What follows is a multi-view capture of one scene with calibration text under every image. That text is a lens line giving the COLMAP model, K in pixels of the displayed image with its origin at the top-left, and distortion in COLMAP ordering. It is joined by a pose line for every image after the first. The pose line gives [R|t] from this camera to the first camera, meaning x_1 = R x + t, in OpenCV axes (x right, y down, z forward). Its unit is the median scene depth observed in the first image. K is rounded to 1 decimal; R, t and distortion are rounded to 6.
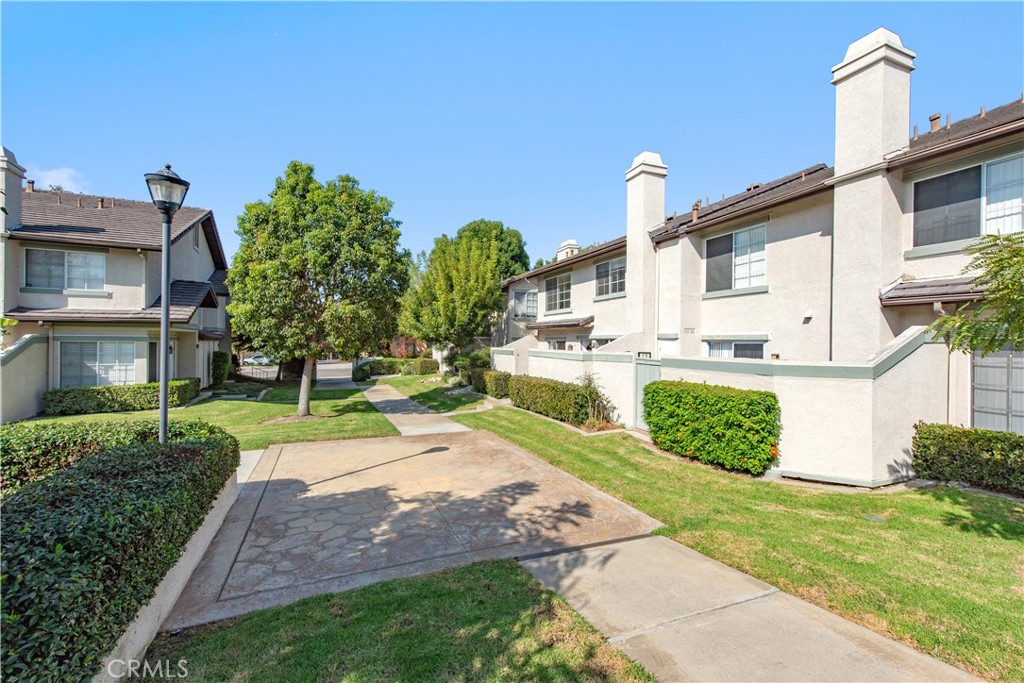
lens RADIAL K [[426.6, 0, 512.0], [0, 426.6, 341.5], [0, 0, 1]] dist [0.017561, -0.006077]
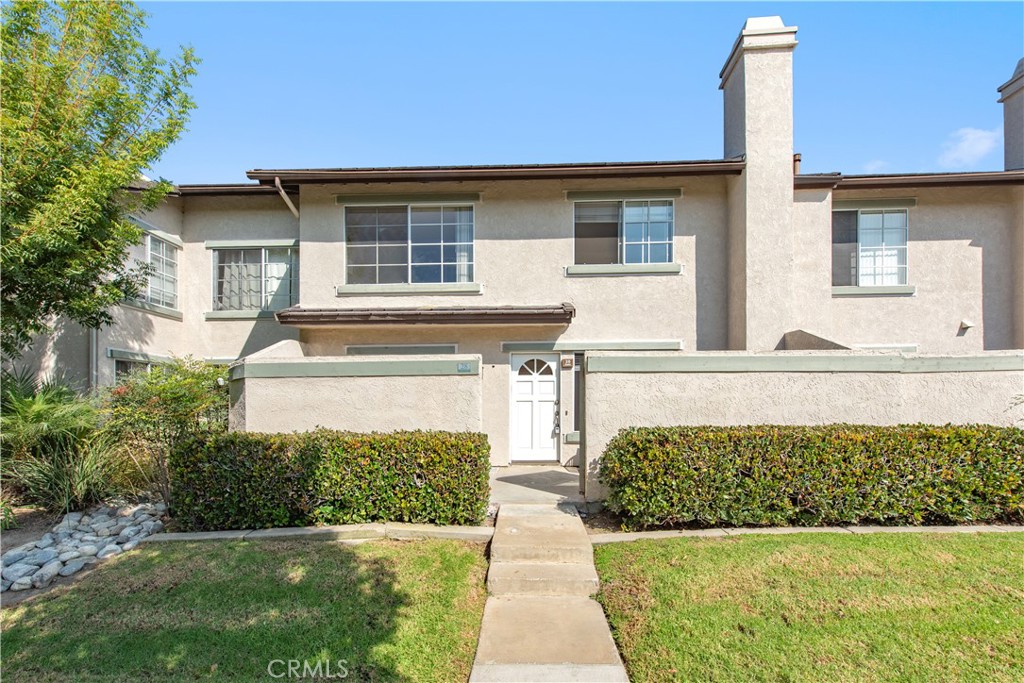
lens RADIAL K [[429.4, 0, 533.2], [0, 429.4, 405.6], [0, 0, 1]] dist [0.019032, -0.007380]
pose [[0.398321, -0.013022, 0.917154, -0.377813], [0.005084, 0.999915, 0.011990, 0.068886], [-0.917232, -0.000113, 0.398354, 1.134211]]
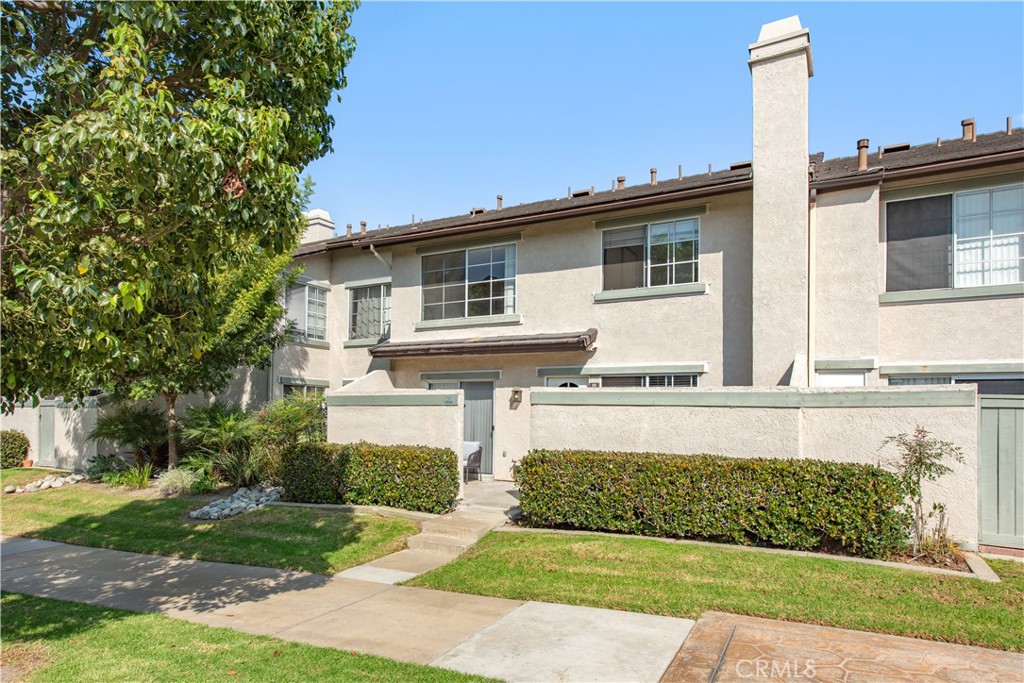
lens RADIAL K [[595.6, 0, 512.4], [0, 595.6, 407.1], [0, 0, 1]] dist [0.038410, -0.043872]
pose [[0.766292, 0.005198, 0.642472, -0.457140], [-0.006405, 0.999979, -0.000452, 0.044768], [-0.642461, -0.003769, 0.766309, 0.702487]]
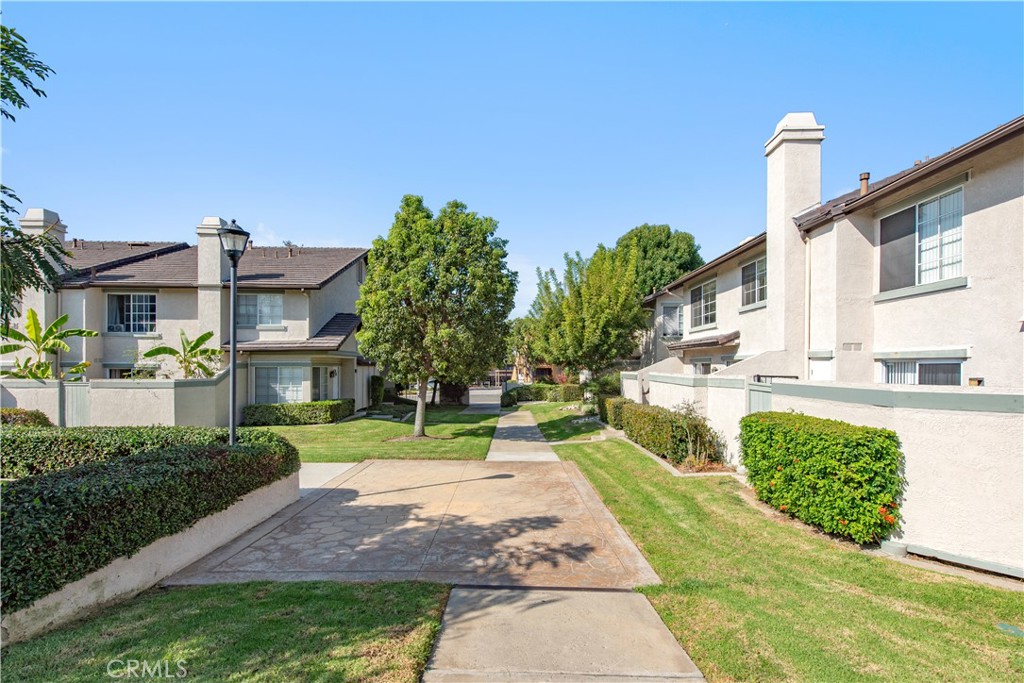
lens RADIAL K [[472.4, 0, 510.4], [0, 472.4, 368.2], [0, 0, 1]] dist [0.015285, -0.008315]
pose [[0.920513, -0.005180, -0.390678, 0.193970], [0.006376, 0.999978, 0.001766, 0.006429], [0.390660, -0.004116, 0.920526, 0.025725]]
